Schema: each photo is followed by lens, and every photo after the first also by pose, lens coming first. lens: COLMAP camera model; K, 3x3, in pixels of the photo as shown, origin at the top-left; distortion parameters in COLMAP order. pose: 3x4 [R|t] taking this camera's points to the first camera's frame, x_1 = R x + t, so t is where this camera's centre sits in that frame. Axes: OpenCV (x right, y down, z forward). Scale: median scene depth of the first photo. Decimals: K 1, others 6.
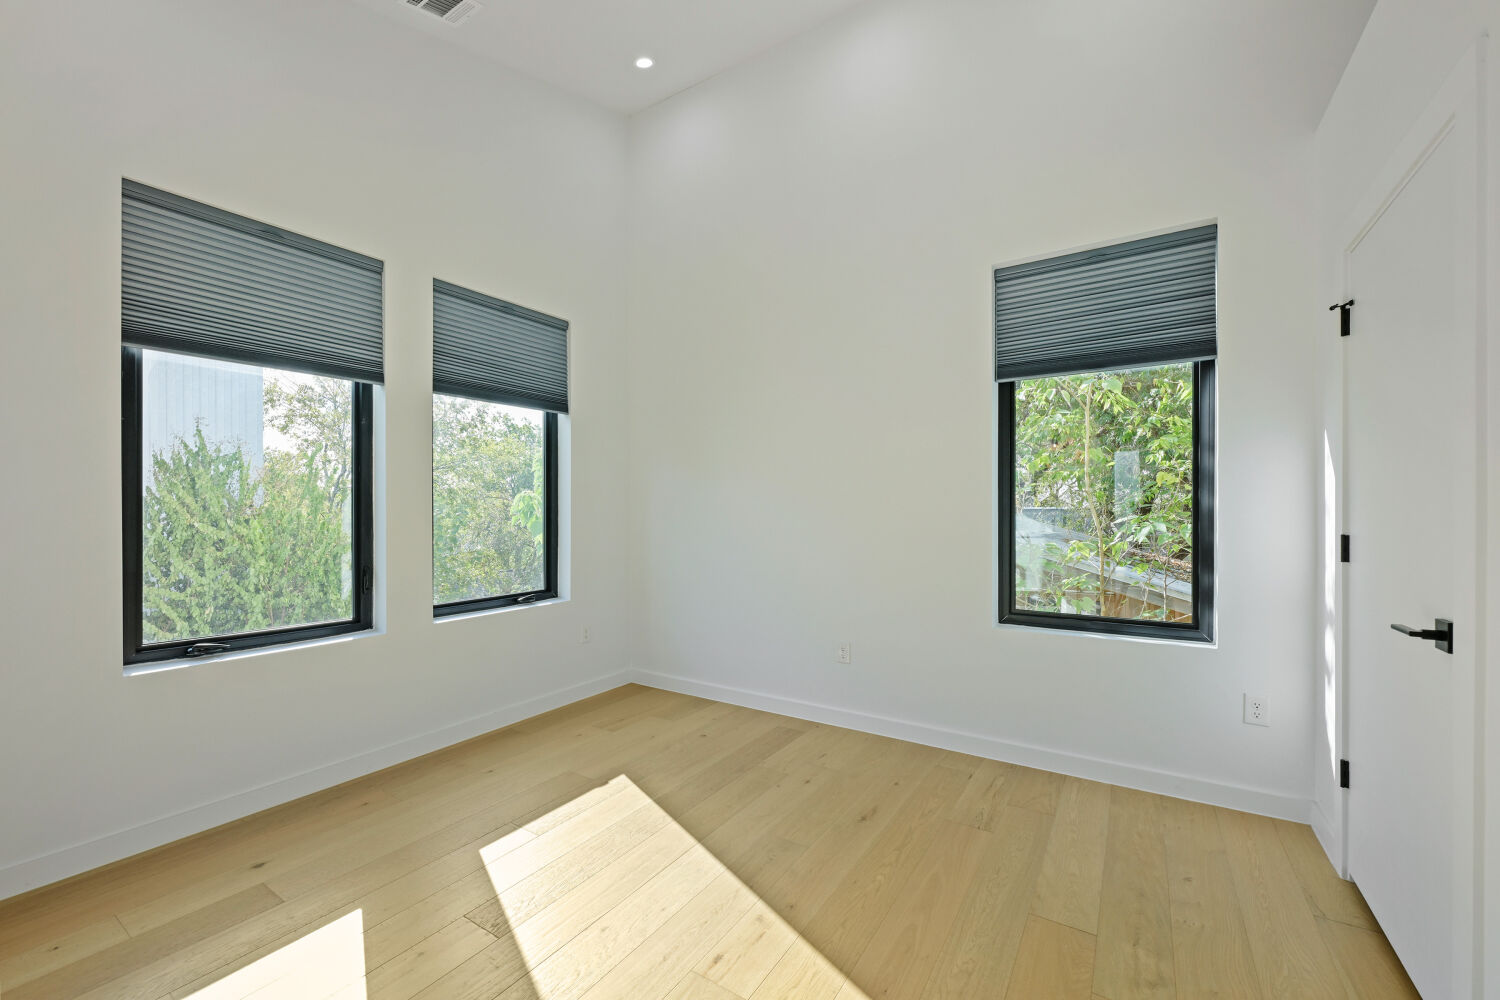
lens RADIAL K [[606.4, 0, 765.2], [0, 606.4, 513.3], [0, 0, 1]] dist [-0.003265, 0.001406]
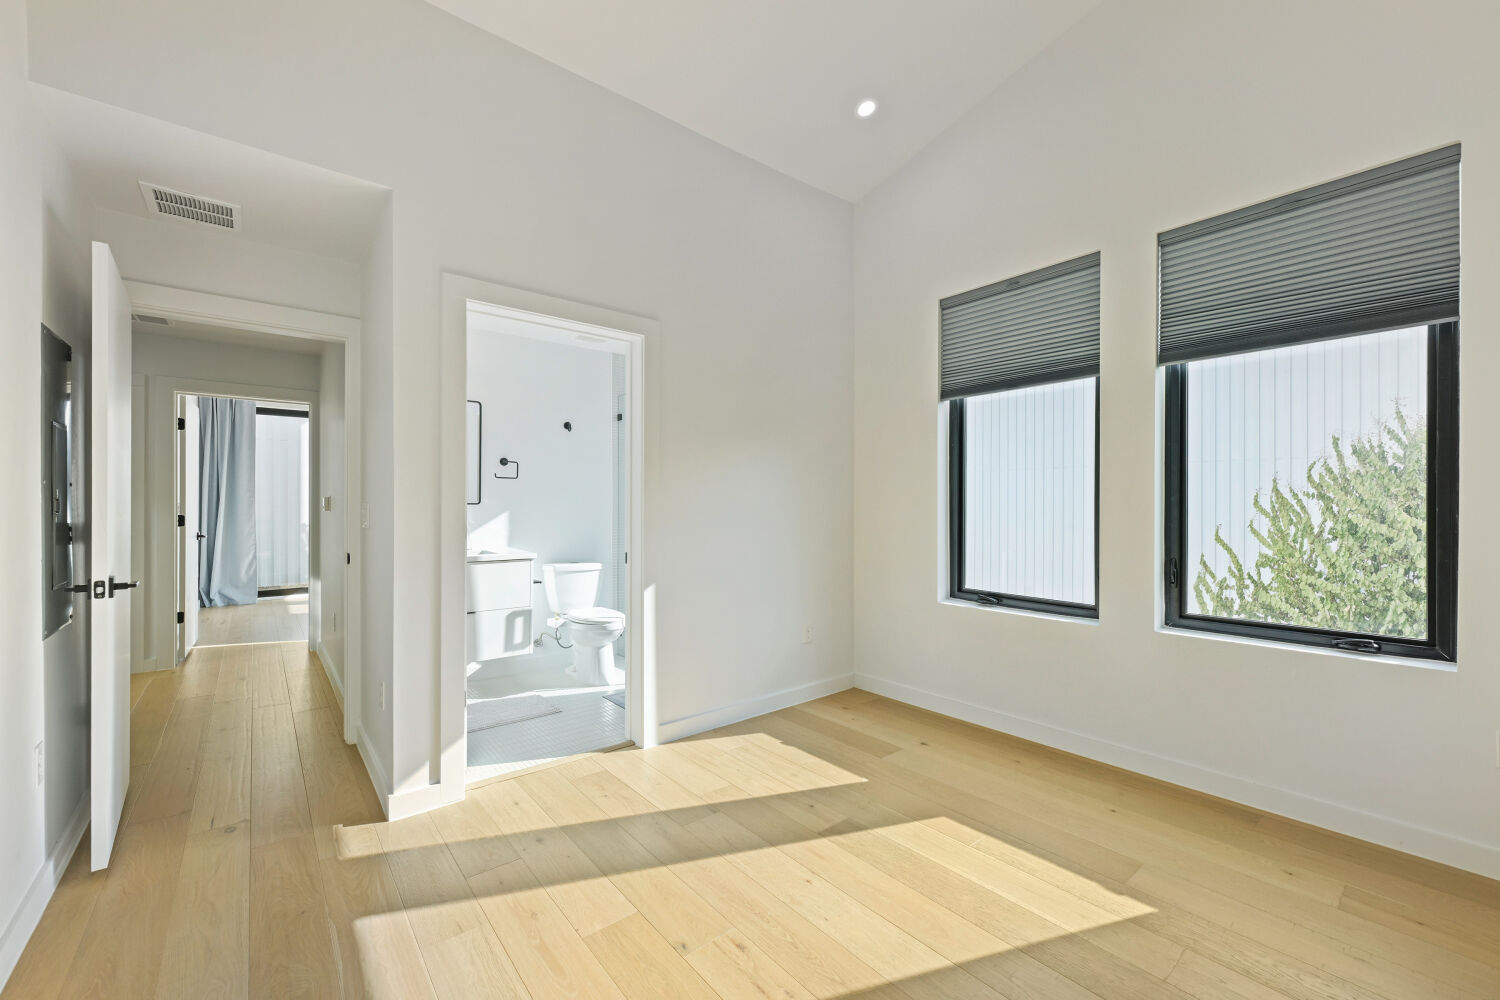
lens RADIAL K [[606.4, 0, 737.9], [0, 606.4, 504.8], [0, 0, 1]] dist [-0.003265, 0.001406]
pose [[-0.335413, 0.007938, -0.942038, 0.444946], [-0.000250, 0.999964, 0.008515, -0.006985], [0.942071, 0.003091, -0.335399, 0.679186]]
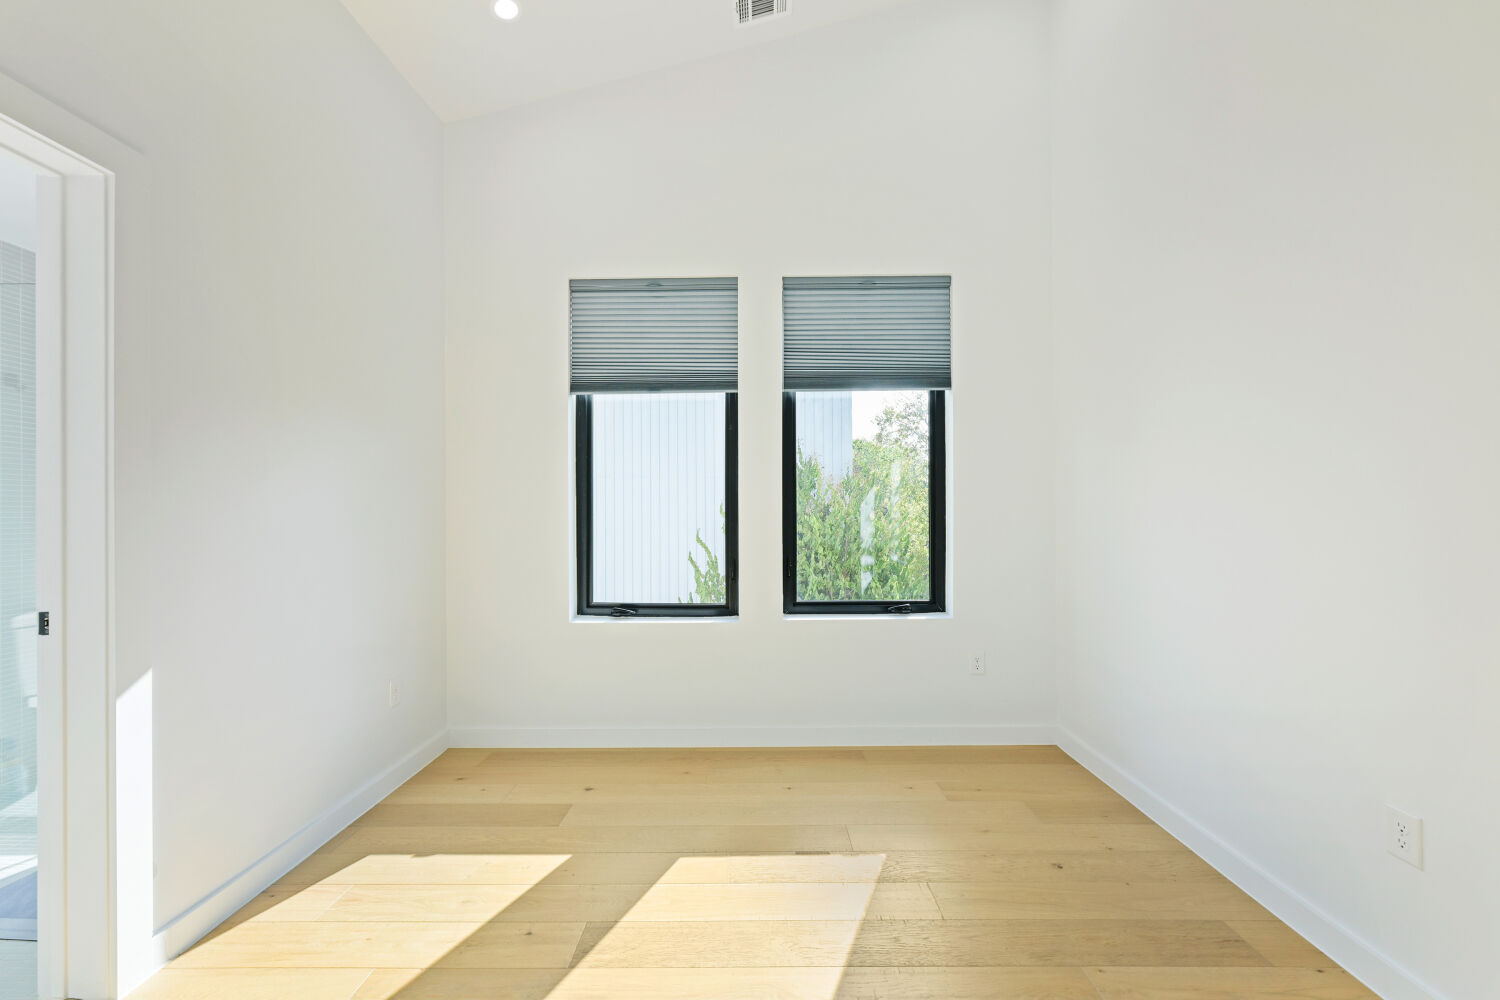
lens RADIAL K [[606.4, 0, 747.5], [0, 606.4, 509.5], [0, 0, 1]] dist [-0.003265, 0.001406]
pose [[0.521149, 0.002624, -0.853461, 0.264629], [-0.001941, 0.999996, 0.001889, -0.003485], [0.853463, 0.000672, 0.521153, 0.396720]]
